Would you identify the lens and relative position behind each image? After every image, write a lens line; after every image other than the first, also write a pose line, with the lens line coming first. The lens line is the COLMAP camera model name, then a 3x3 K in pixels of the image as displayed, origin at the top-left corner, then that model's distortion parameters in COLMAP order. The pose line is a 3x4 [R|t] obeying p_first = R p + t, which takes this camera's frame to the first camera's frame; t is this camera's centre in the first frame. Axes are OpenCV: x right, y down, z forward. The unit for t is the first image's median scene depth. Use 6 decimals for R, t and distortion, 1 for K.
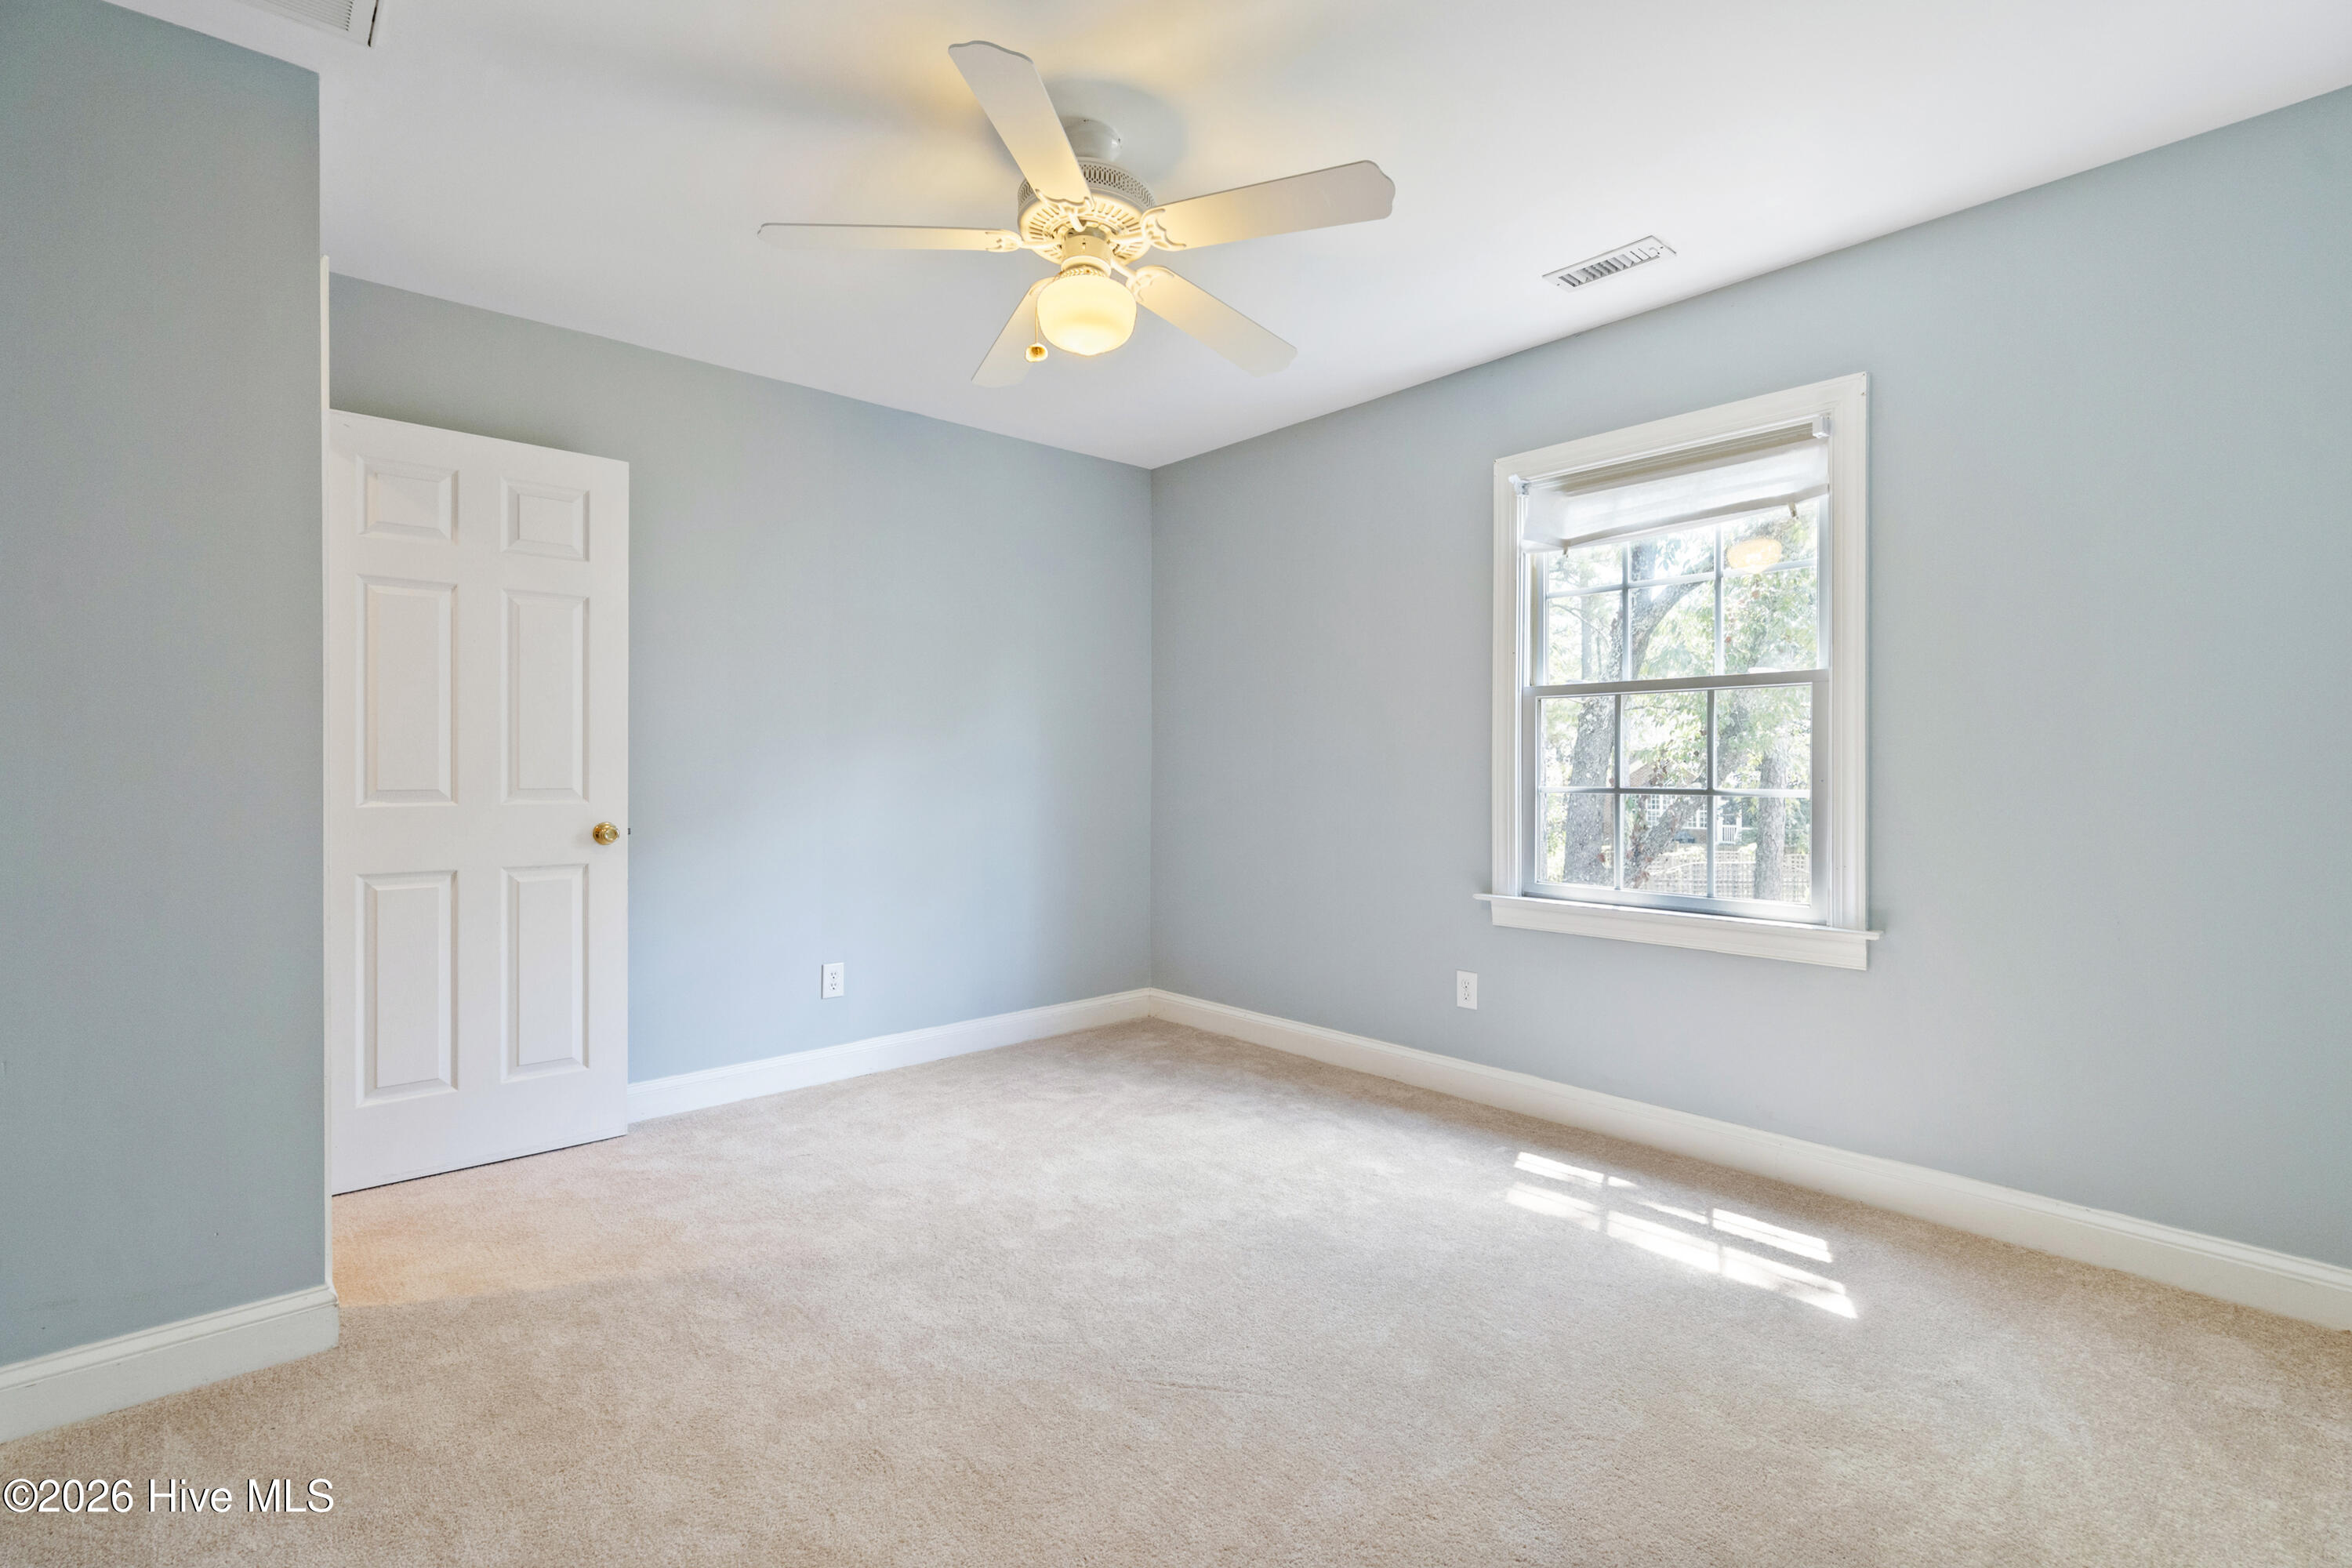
lens RADIAL K [[1062.7, 0, 1182.8], [0, 1062.7, 778.2], [0, 0, 1]] dist [-0.005408, 0.000829]
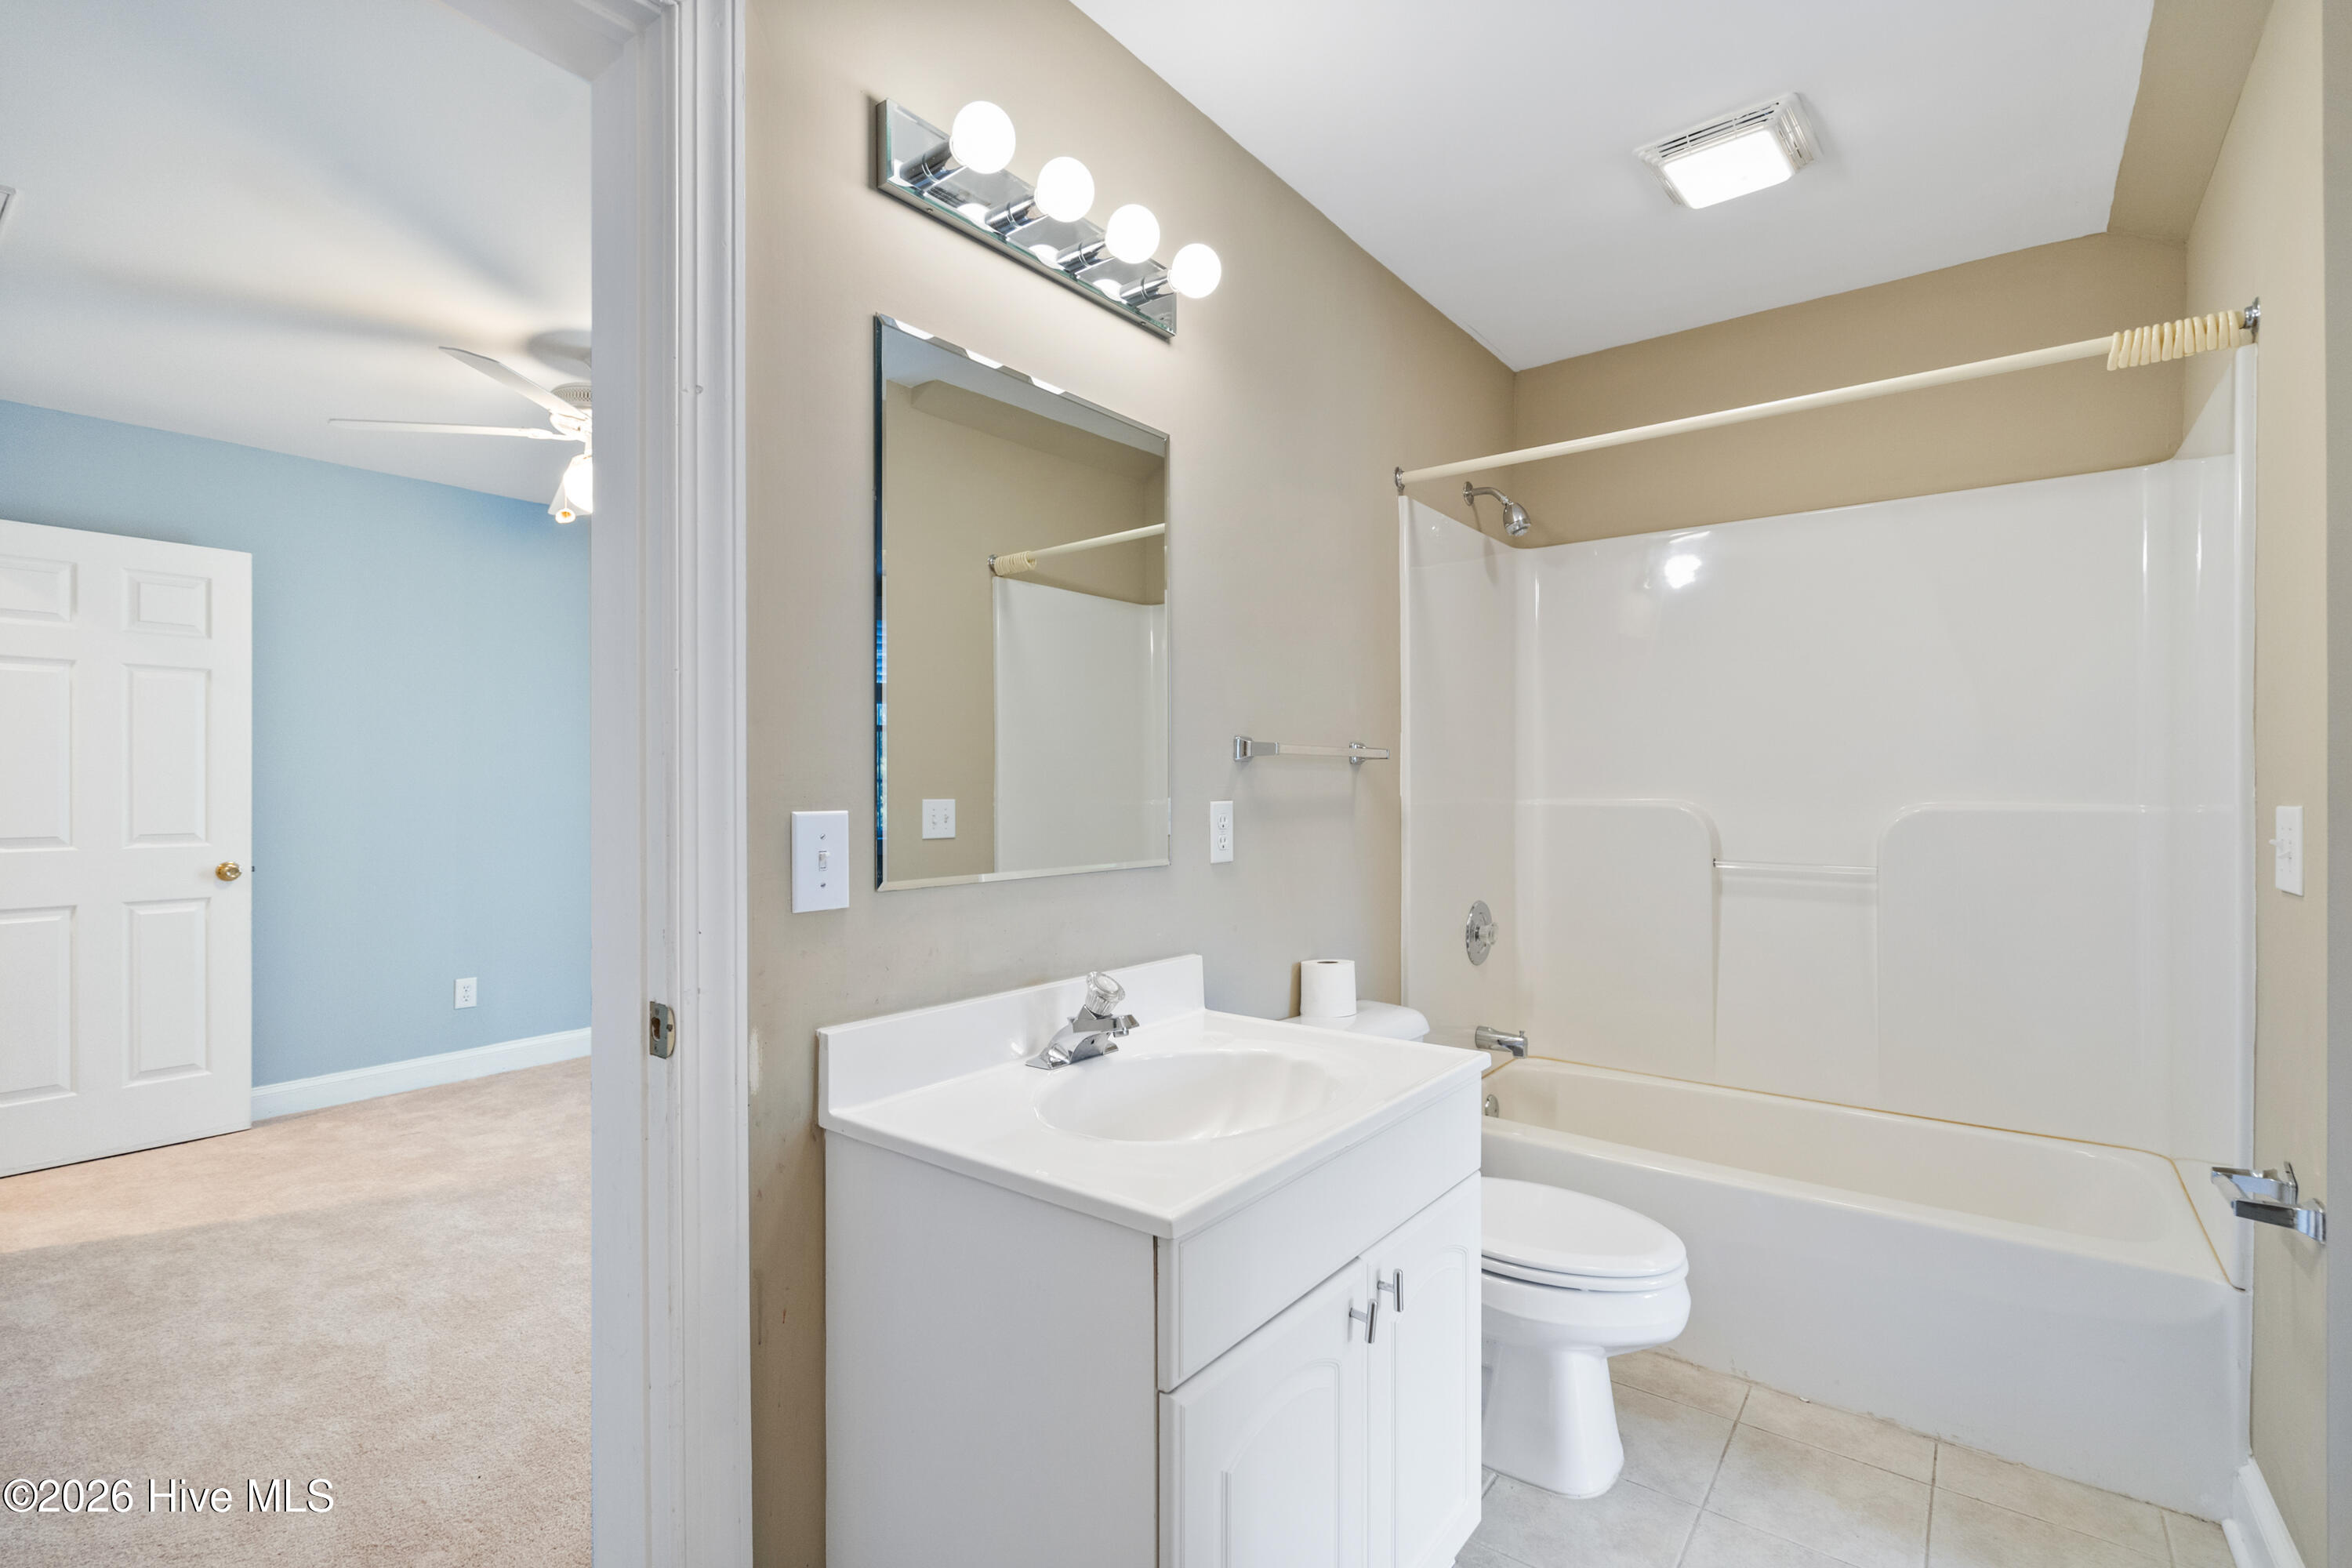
lens RADIAL K [[1062.7, 0, 1192.1], [0, 1062.7, 789.6], [0, 0, 1]] dist [-0.005408, 0.000829]
pose [[0.982081, -0.005663, 0.188373, 0.403654], [0.006581, 0.999969, -0.004249, -0.038195], [-0.188343, 0.005412, 0.982088, -0.500019]]
